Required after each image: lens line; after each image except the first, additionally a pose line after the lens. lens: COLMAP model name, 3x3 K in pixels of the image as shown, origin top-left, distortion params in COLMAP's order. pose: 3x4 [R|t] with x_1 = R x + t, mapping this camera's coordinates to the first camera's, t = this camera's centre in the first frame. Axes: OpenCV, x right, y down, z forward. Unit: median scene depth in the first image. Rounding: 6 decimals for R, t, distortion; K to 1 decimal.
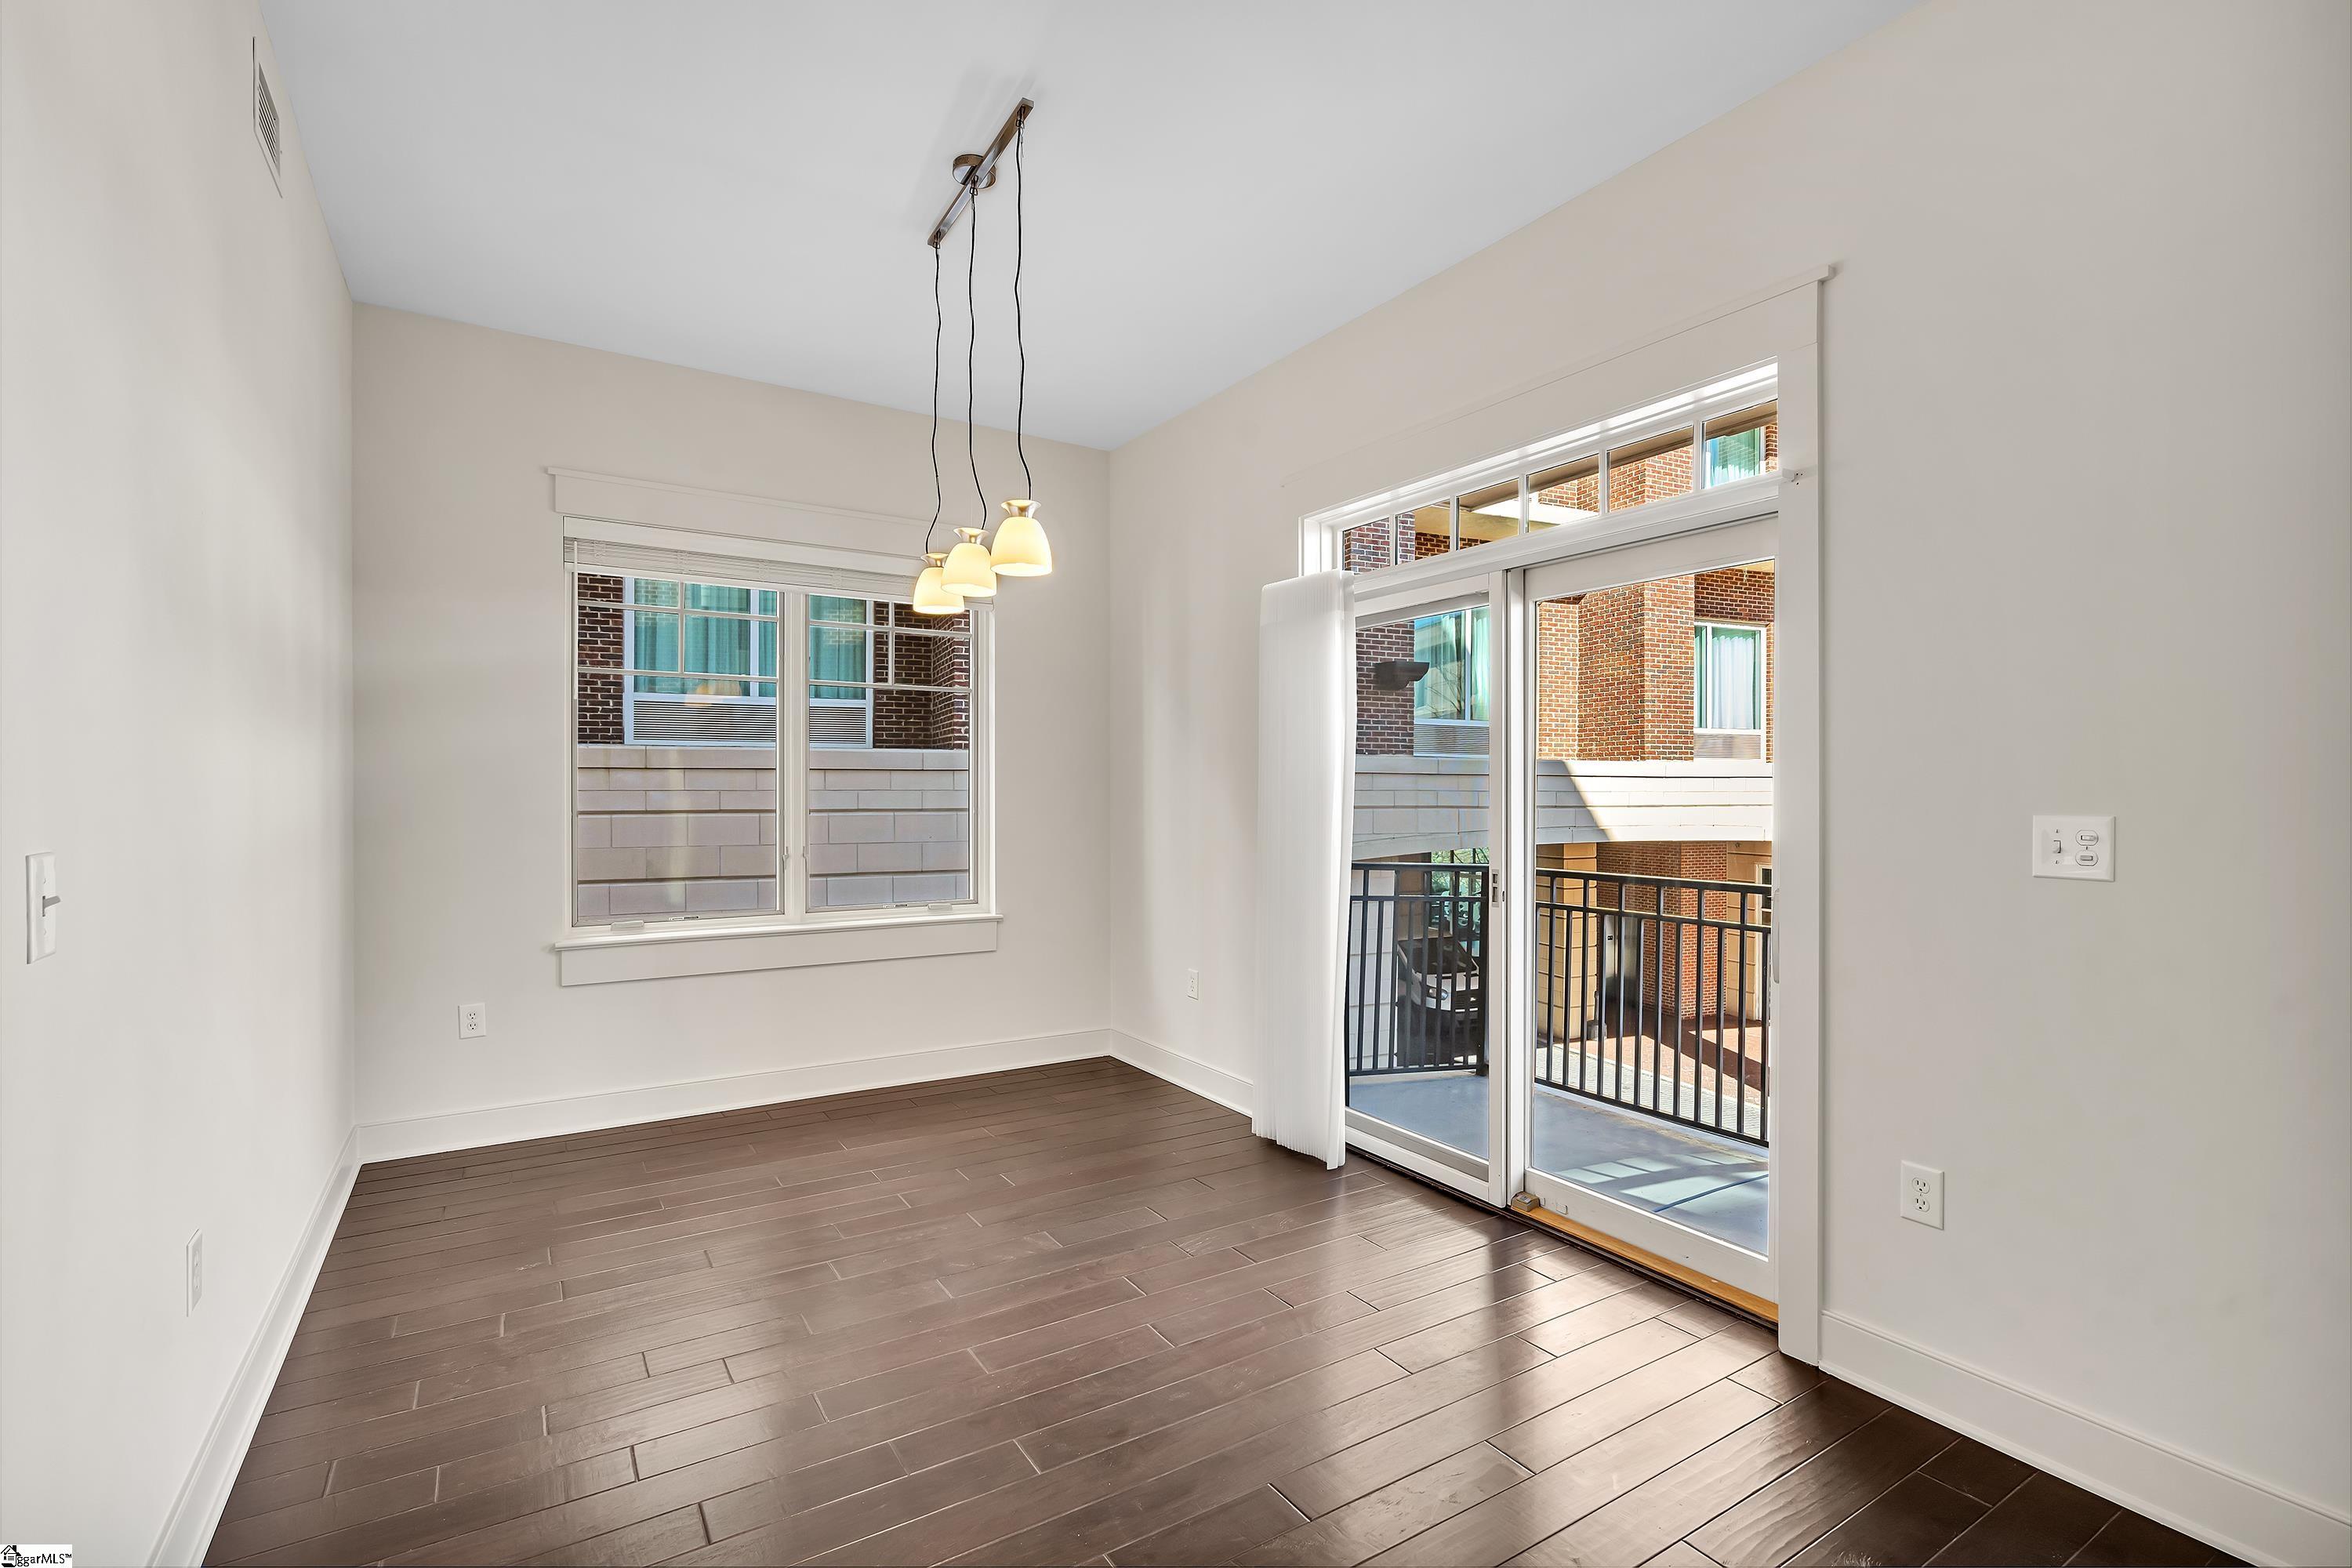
lens RADIAL K [[1050.5, 0, 1185.1], [0, 1050.5, 792.5], [0, 0, 1]] dist [-0.004274, 0.000791]
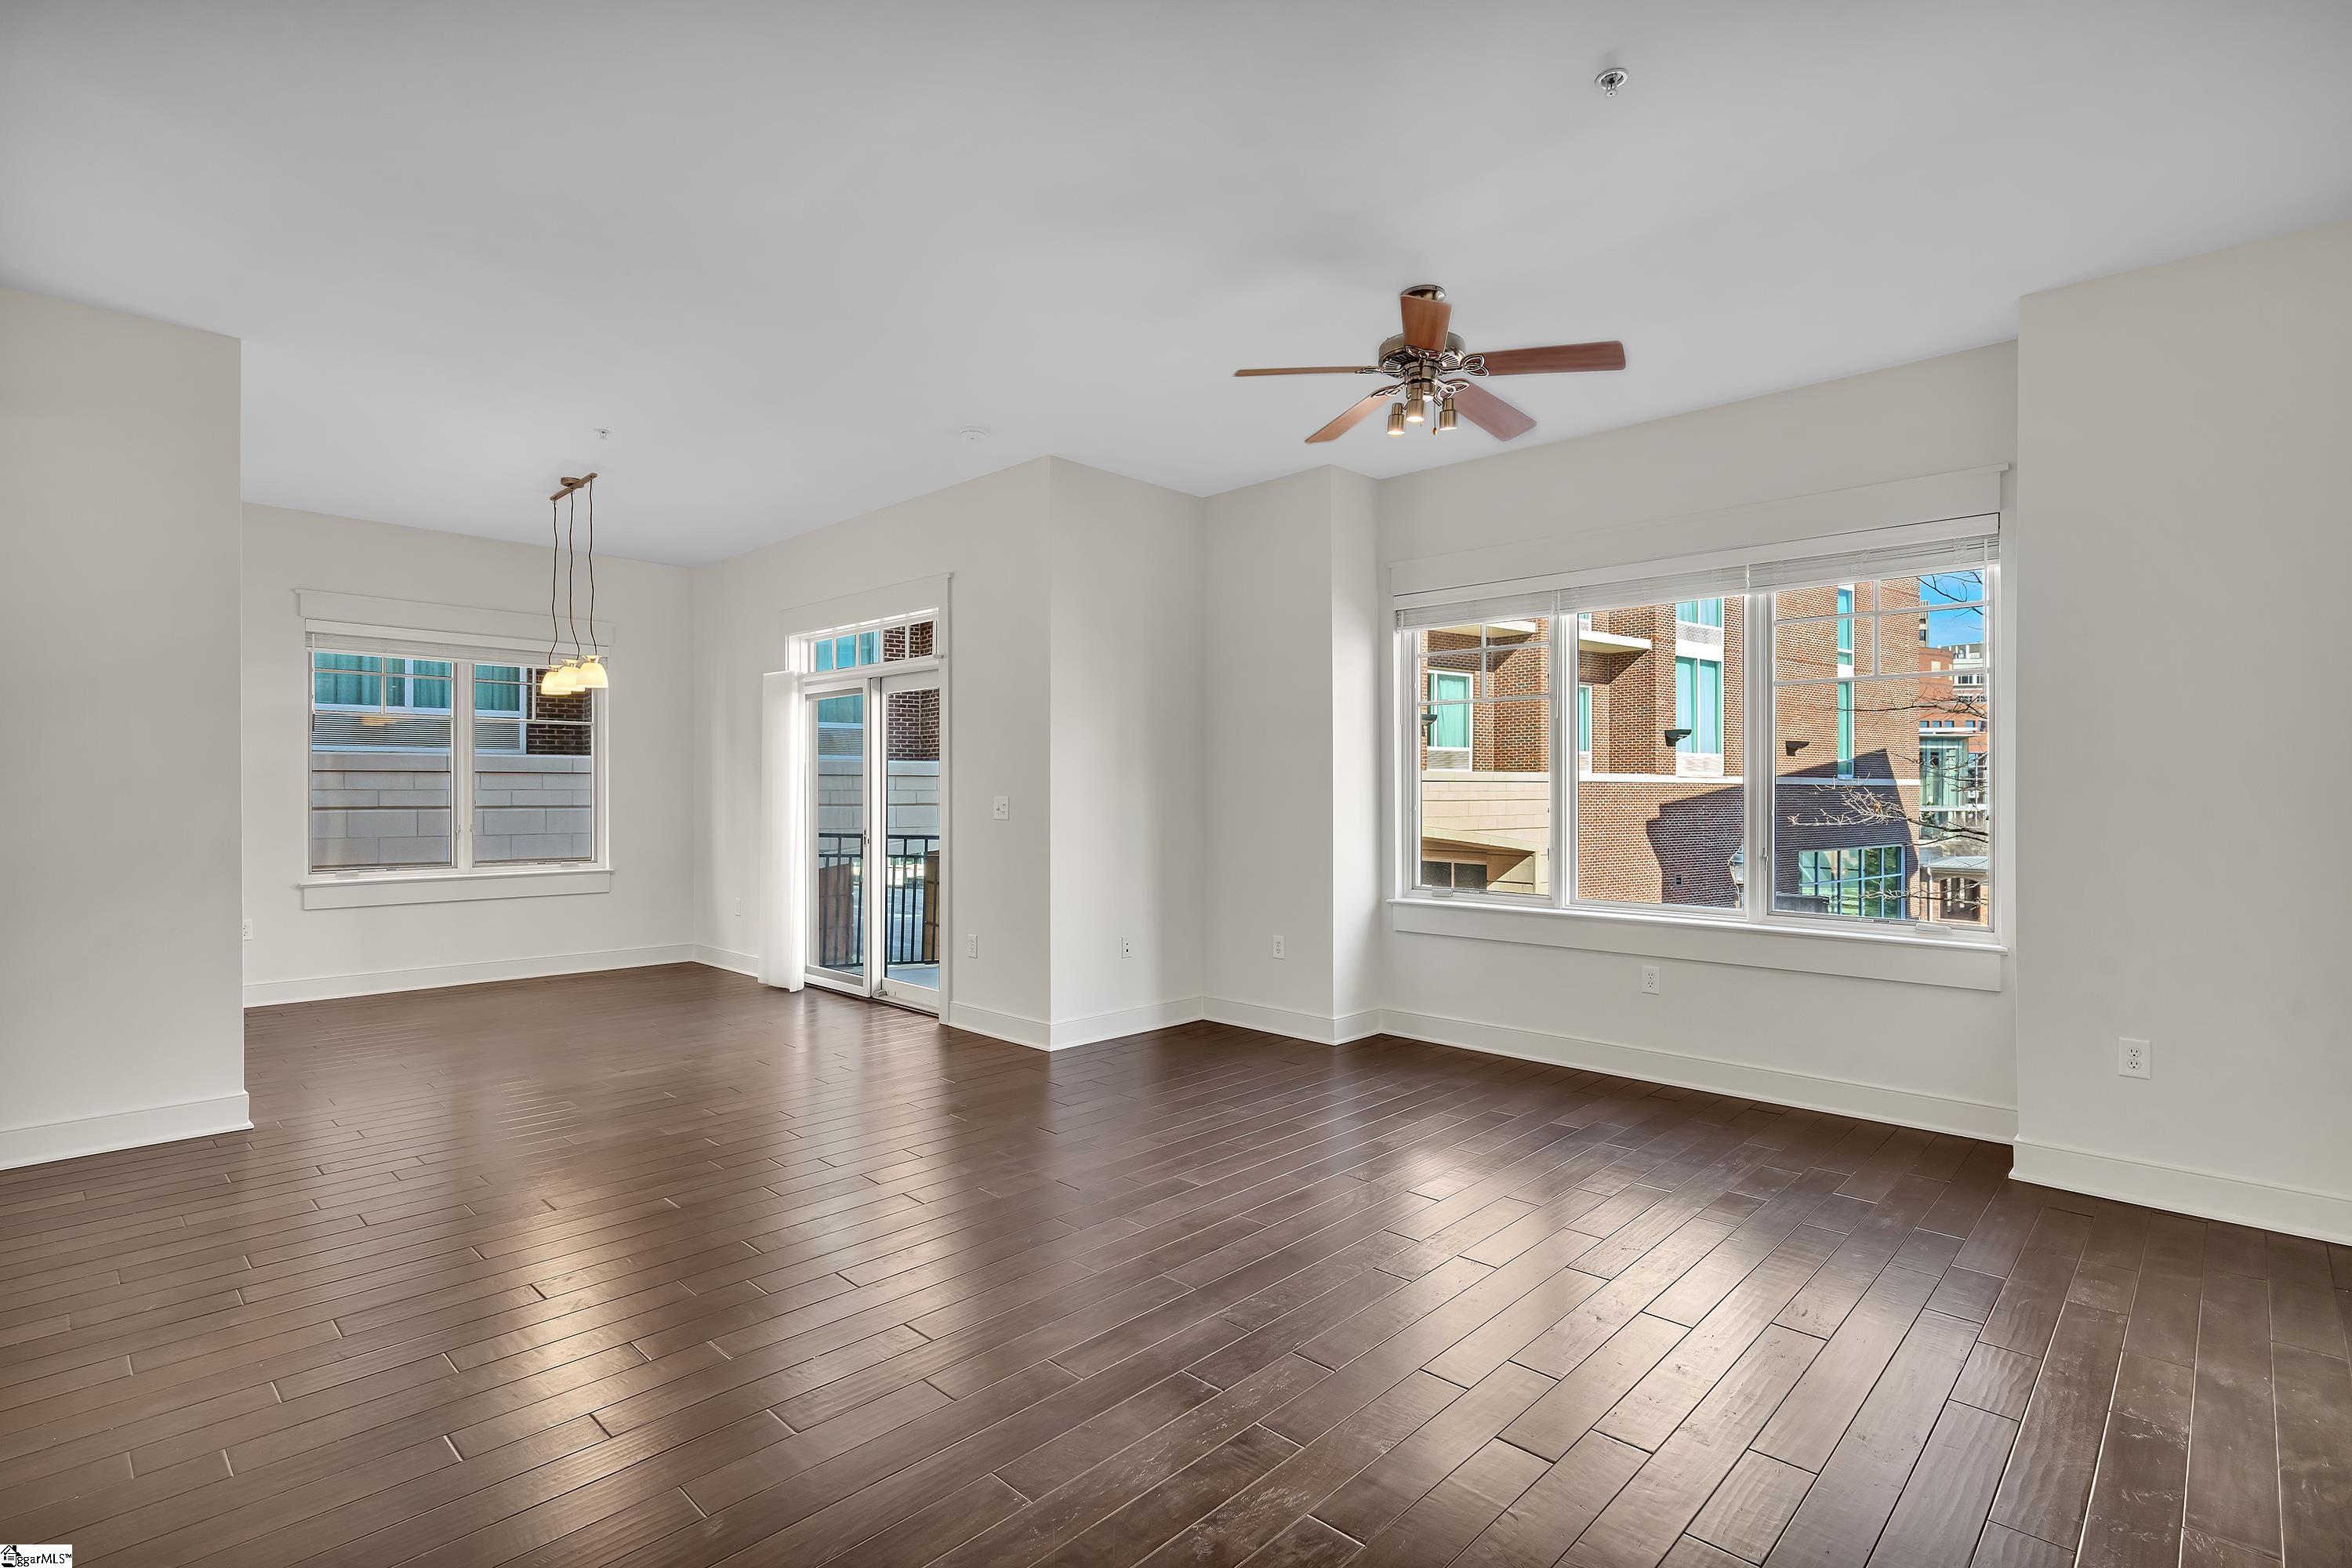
lens RADIAL K [[1050.5, 0, 1155.6], [0, 1050.5, 782.2], [0, 0, 1]] dist [-0.004274, 0.000791]
pose [[0.970460, 0.000381, 0.241261, 0.282333], [0.001801, 0.999959, -0.008823, 0.004391], [-0.241254, 0.008997, 0.970420, -0.862728]]
